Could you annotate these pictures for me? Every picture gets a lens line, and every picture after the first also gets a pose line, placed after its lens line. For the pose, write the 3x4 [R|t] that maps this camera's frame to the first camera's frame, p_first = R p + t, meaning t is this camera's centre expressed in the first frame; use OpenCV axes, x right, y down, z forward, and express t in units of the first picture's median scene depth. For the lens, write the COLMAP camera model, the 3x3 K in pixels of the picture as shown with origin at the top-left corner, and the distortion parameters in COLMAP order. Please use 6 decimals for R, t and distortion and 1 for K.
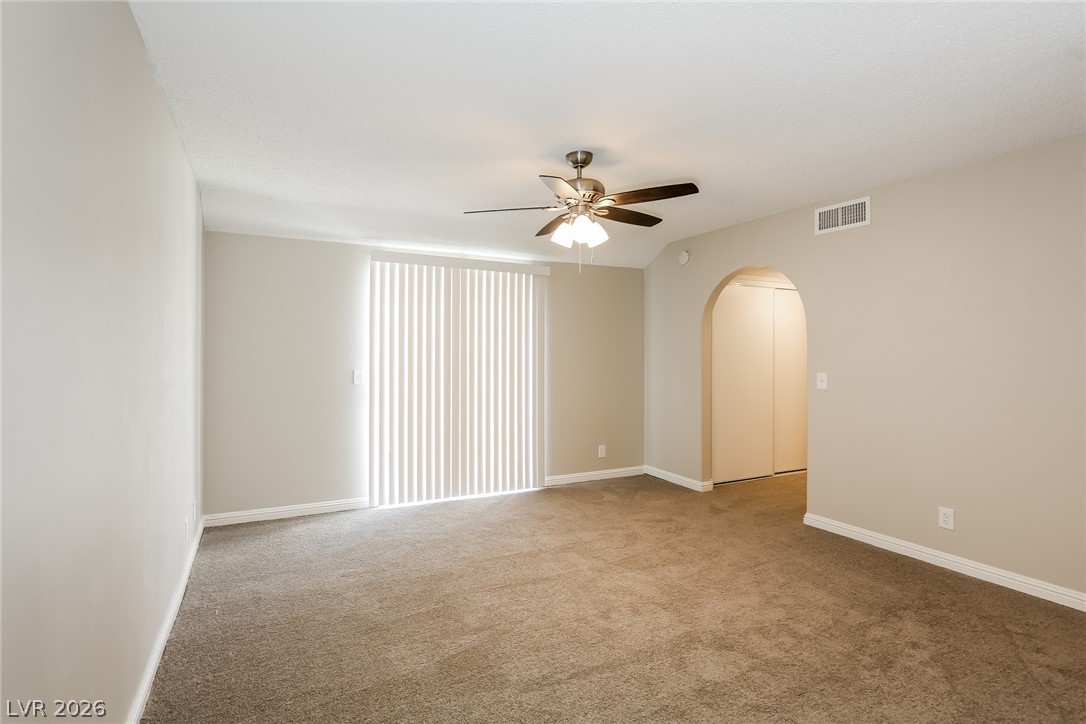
lens RADIAL K [[528.4, 0, 542.0], [0, 528.4, 356.7], [0, 0, 1]] dist [-0.002705, -0.000248]
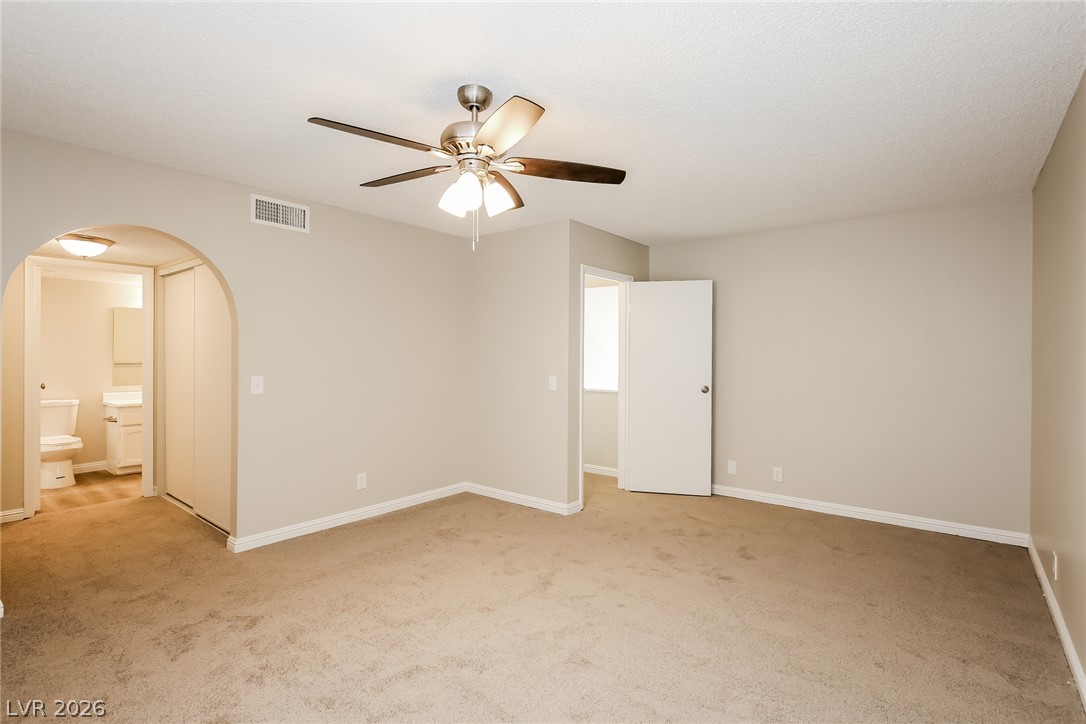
lens RADIAL K [[528.4, 0, 541.6], [0, 528.4, 360.6], [0, 0, 1]] dist [-0.002705, -0.000248]
pose [[-0.389903, -0.017412, 0.920691, -0.497921], [-0.004695, 0.999846, 0.016920, -0.014350], [-0.920844, 0.002275, -0.389925, 0.900370]]
